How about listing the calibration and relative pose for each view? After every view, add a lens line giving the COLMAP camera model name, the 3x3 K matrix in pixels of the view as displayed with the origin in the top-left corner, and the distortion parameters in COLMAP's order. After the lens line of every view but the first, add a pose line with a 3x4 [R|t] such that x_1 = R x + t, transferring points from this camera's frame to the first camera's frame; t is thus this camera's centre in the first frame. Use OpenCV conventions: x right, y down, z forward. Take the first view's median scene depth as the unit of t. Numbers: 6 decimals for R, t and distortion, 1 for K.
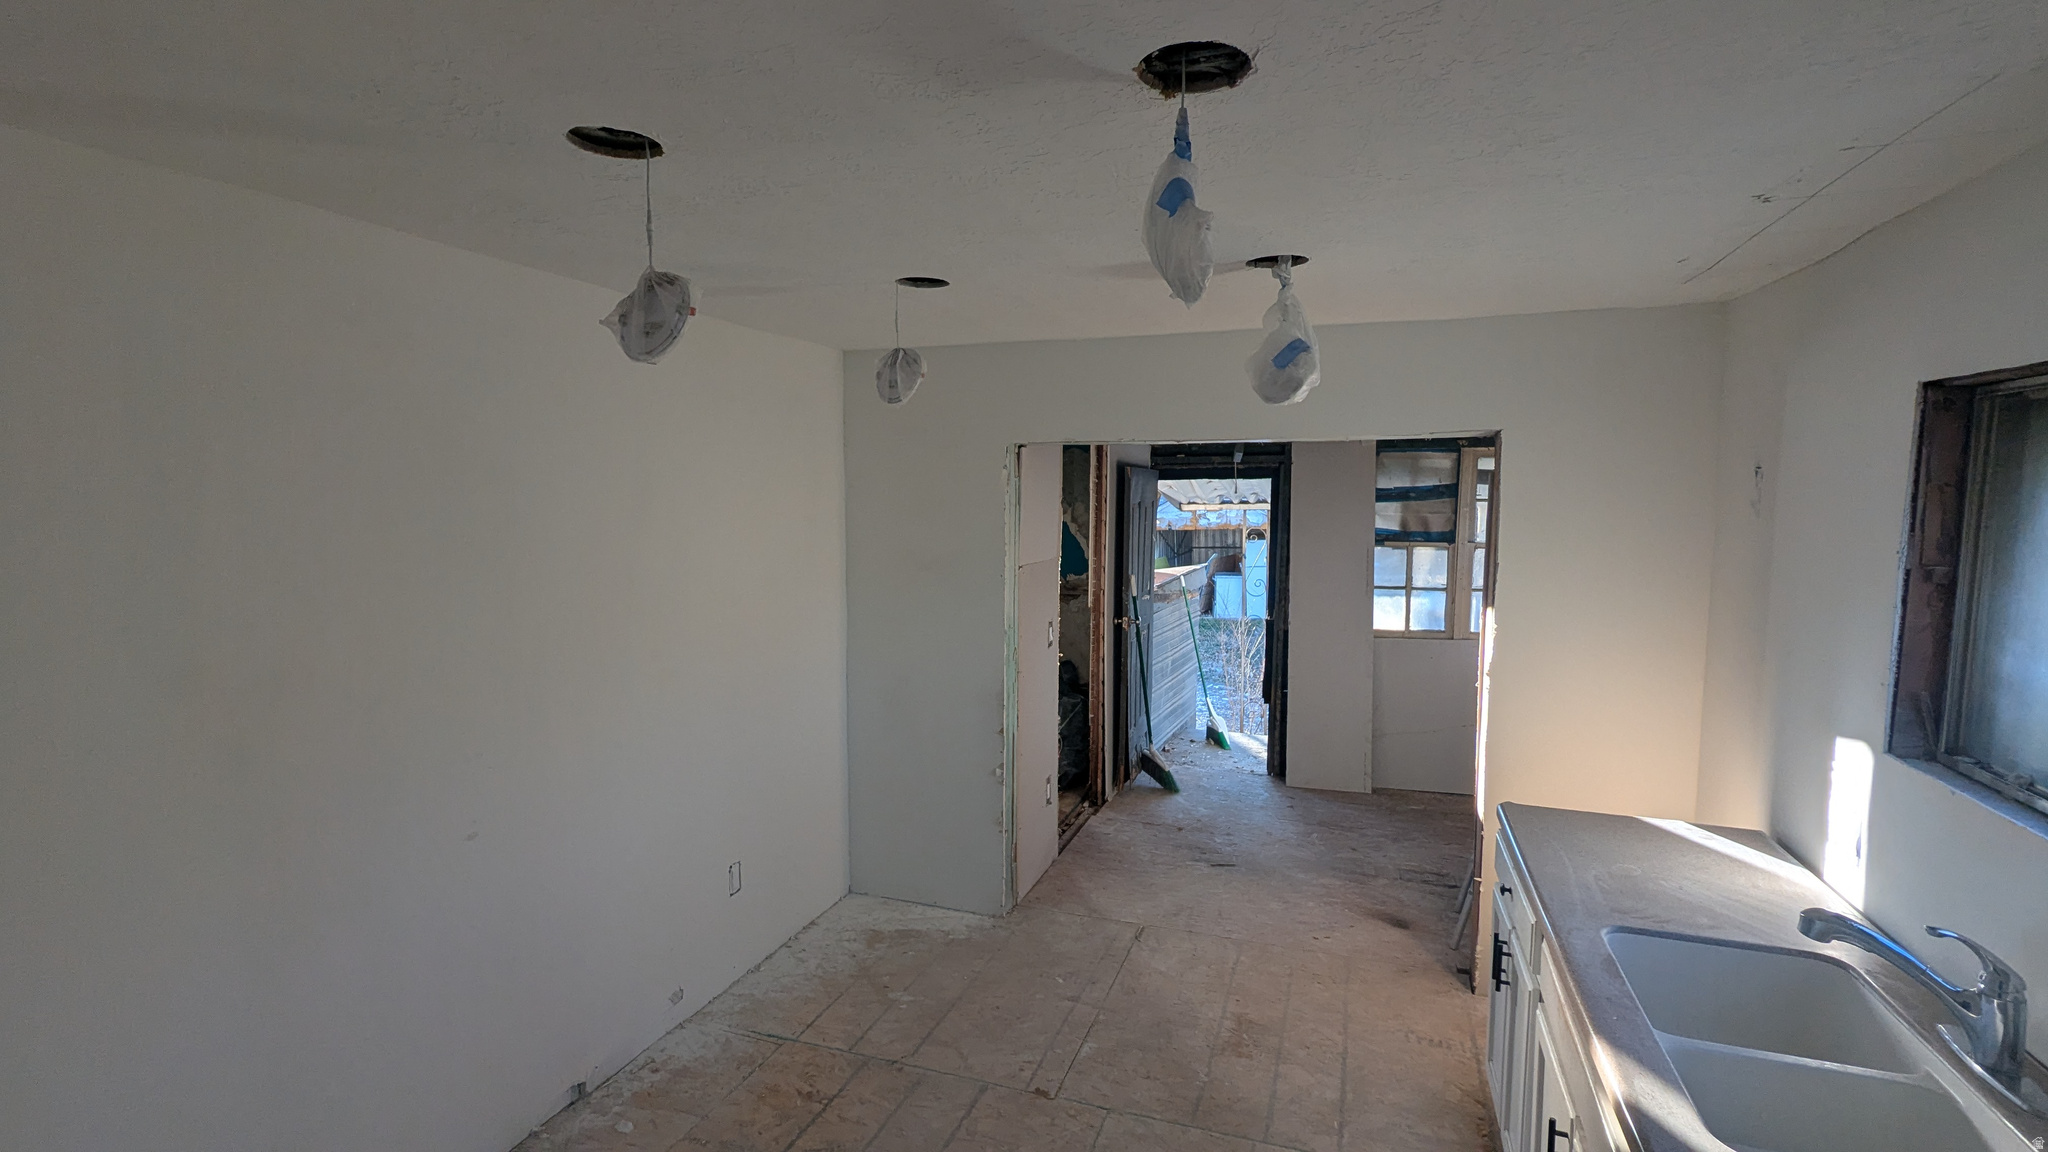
lens RADIAL K [[999.1, 0, 1030.0], [0, 999.1, 574.1], [0, 0, 1]] dist [0.001948, -0.001034]
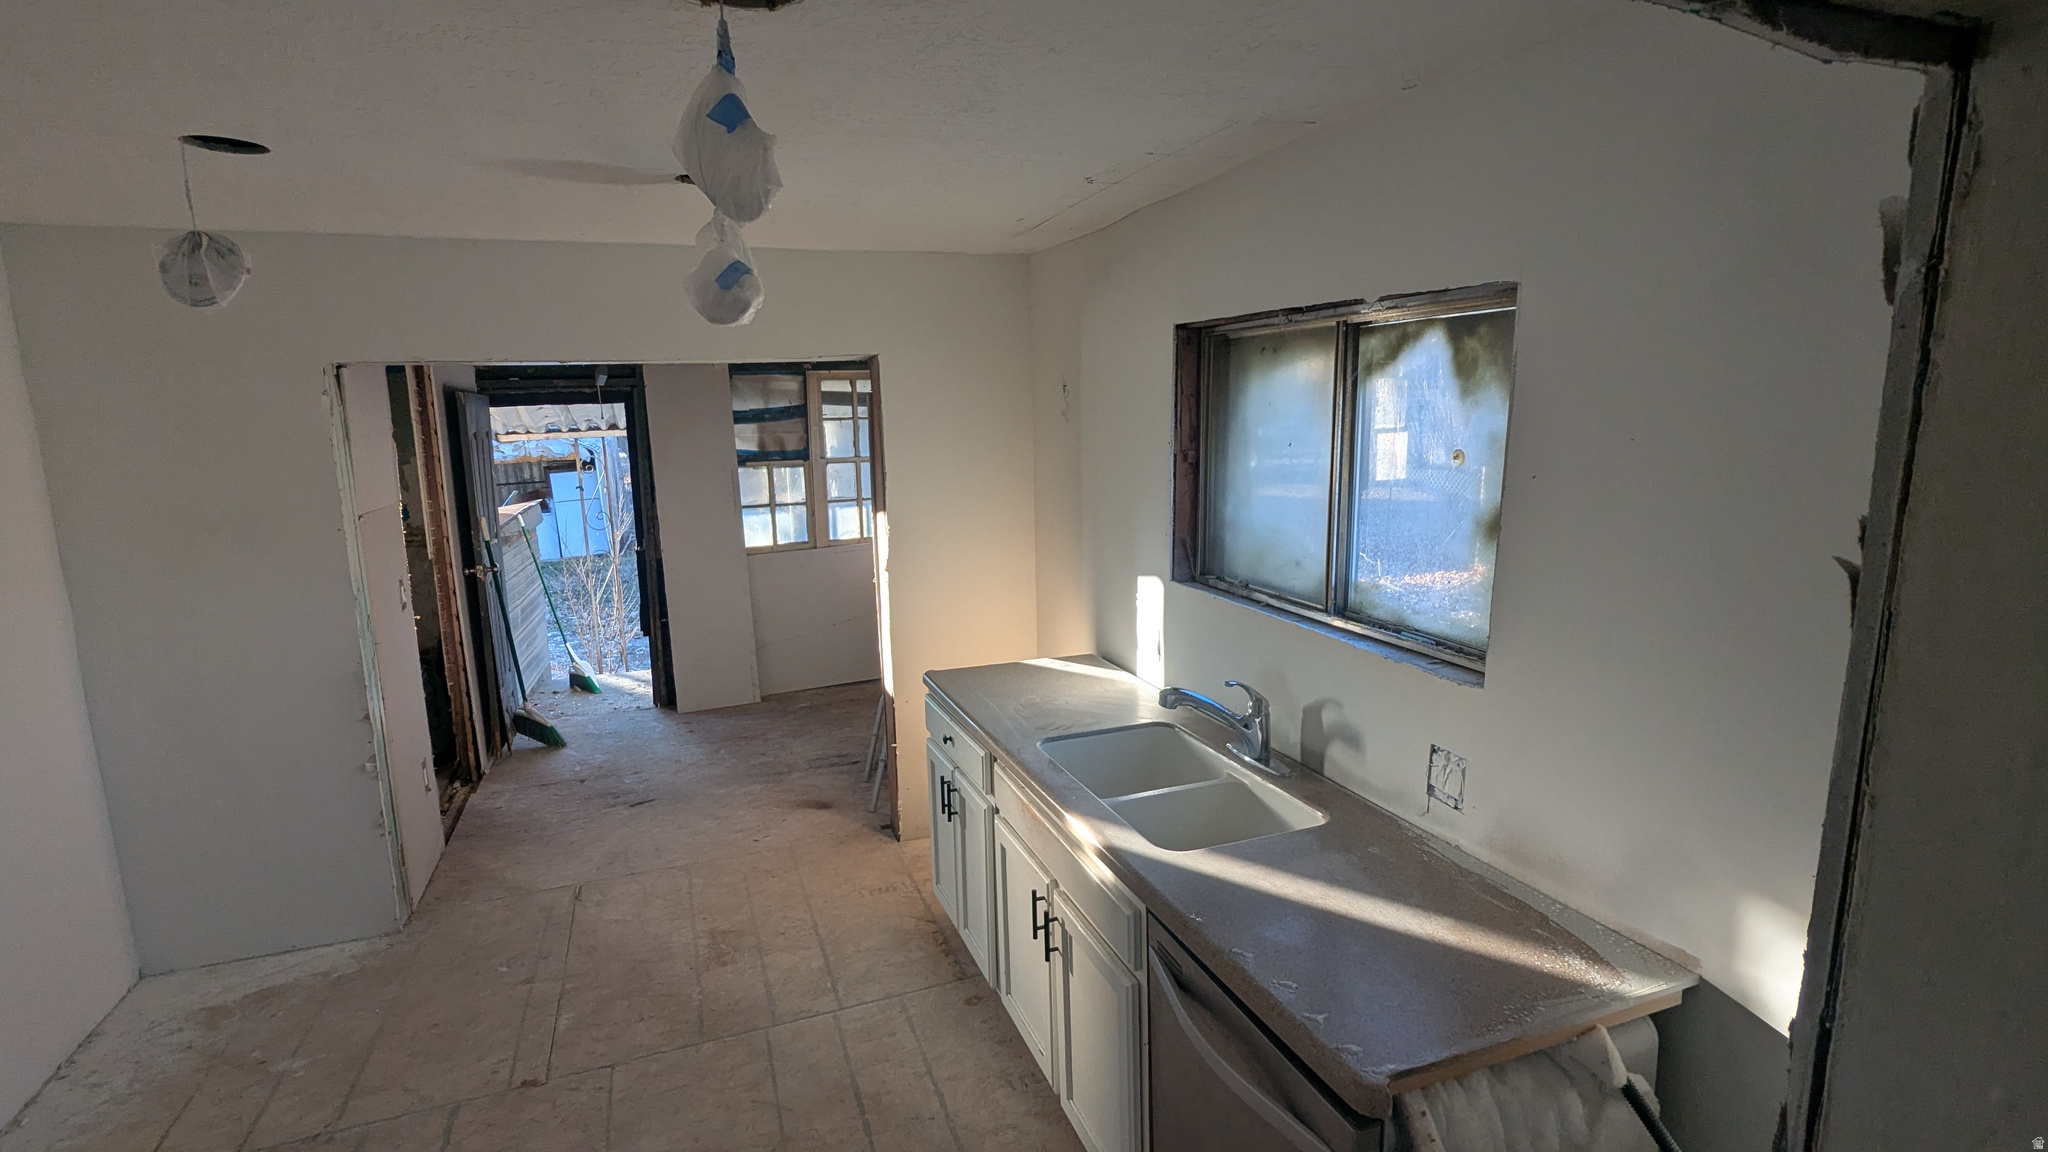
lens RADIAL K [[993.6, 0, 1061.5], [0, 993.6, 579.2], [0, 0, 1]] dist [0.002846, -0.000786]
pose [[0.745078, -0.134448, 0.653285, -0.118338], [0.082195, 0.990515, 0.110106, 0.001460], [-0.661893, -0.028341, 0.749063, 0.007020]]
